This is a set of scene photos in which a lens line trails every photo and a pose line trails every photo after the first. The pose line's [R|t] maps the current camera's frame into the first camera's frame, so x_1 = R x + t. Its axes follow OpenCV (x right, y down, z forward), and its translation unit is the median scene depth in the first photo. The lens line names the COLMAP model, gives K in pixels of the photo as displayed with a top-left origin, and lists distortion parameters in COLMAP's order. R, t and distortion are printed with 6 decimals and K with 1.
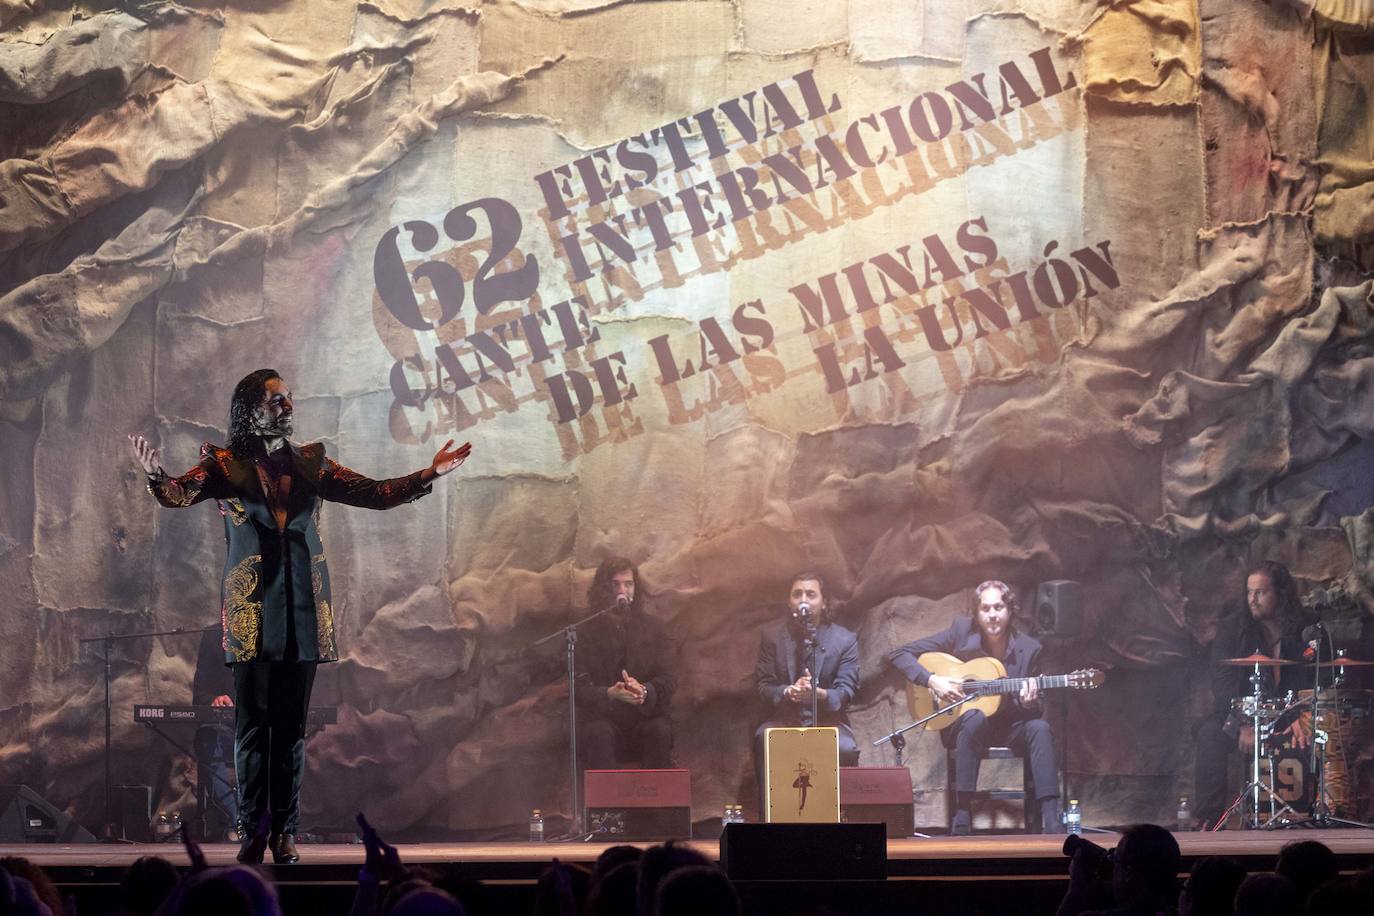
lens RADIAL K [[5138.5, 0, 687.0], [0, 5138.5, 458.0], [0, 0, 1]] dist [0.003307, 1.325294]
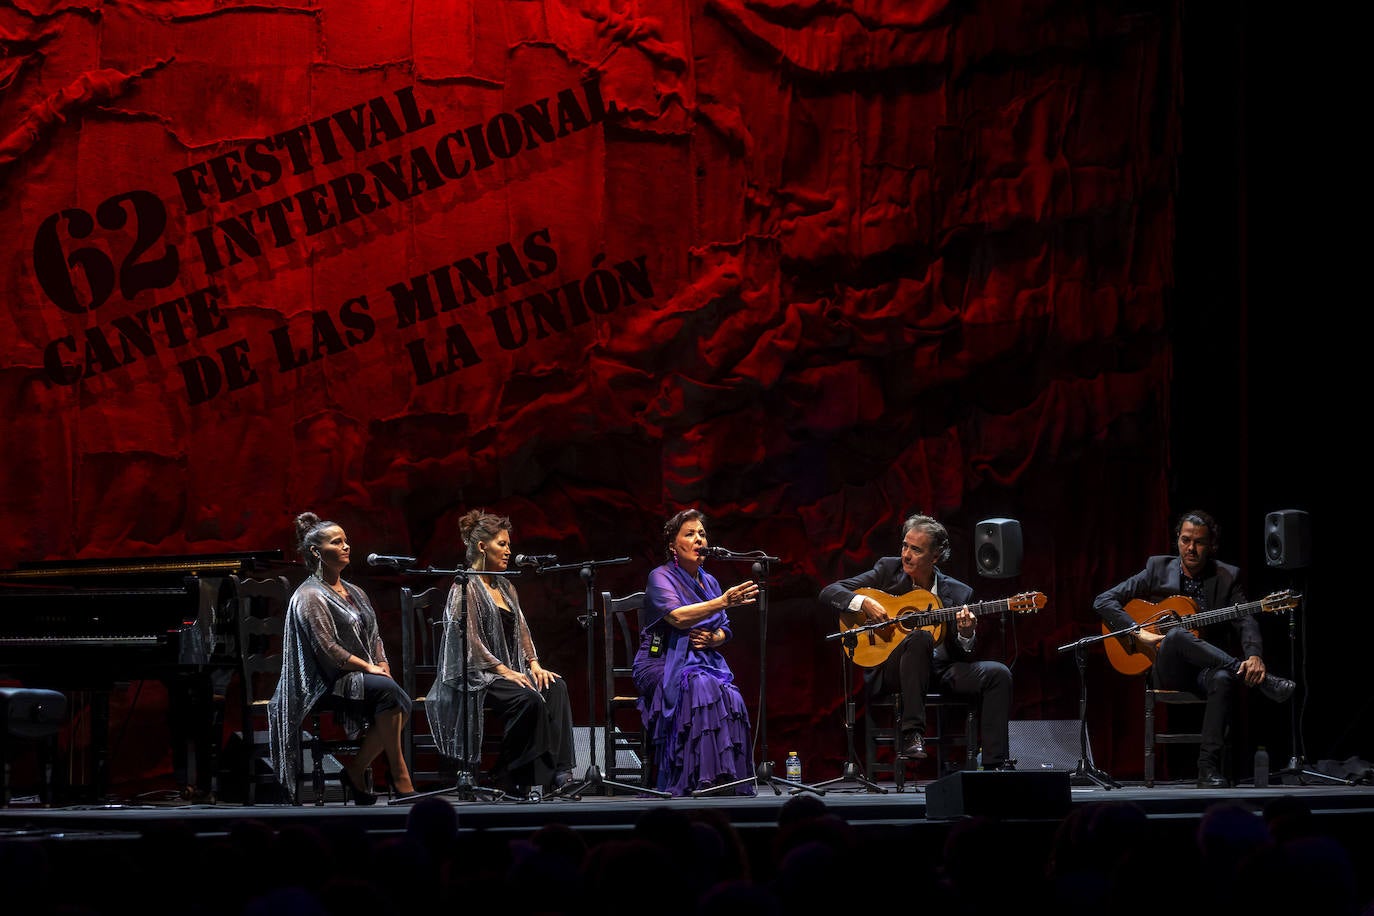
lens RADIAL K [[5138.5, 0, 687.0], [0, 5138.5, 458.0], [0, 0, 1]] dist [0.003307, 1.325294]
pose [[0.892753, 0.024626, 0.449873, -0.404228], [-0.027999, 0.999608, 0.000844, 0.000409], [-0.449675, -0.013350, 0.893092, 0.003576]]
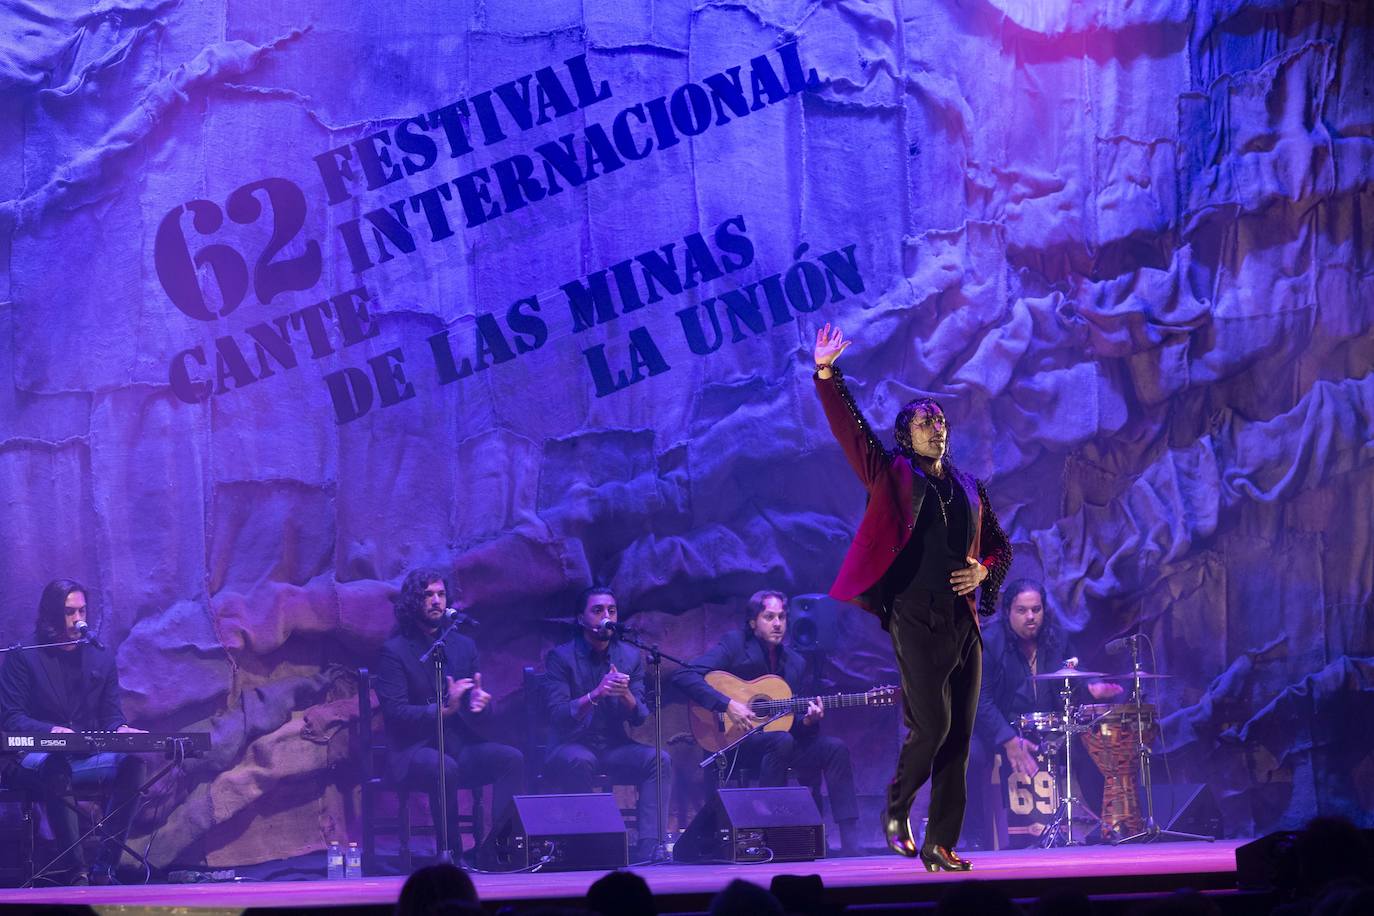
lens RADIAL K [[5138.5, 0, 687.0], [0, 5138.5, 458.0], [0, 0, 1]] dist [0.003307, 1.325294]
pose [[0.904748, 0.011072, 0.425802, -0.354863], [-0.007888, 0.999926, -0.009241, 0.007158], [-0.425873, 0.005002, 0.904769, 0.135753]]
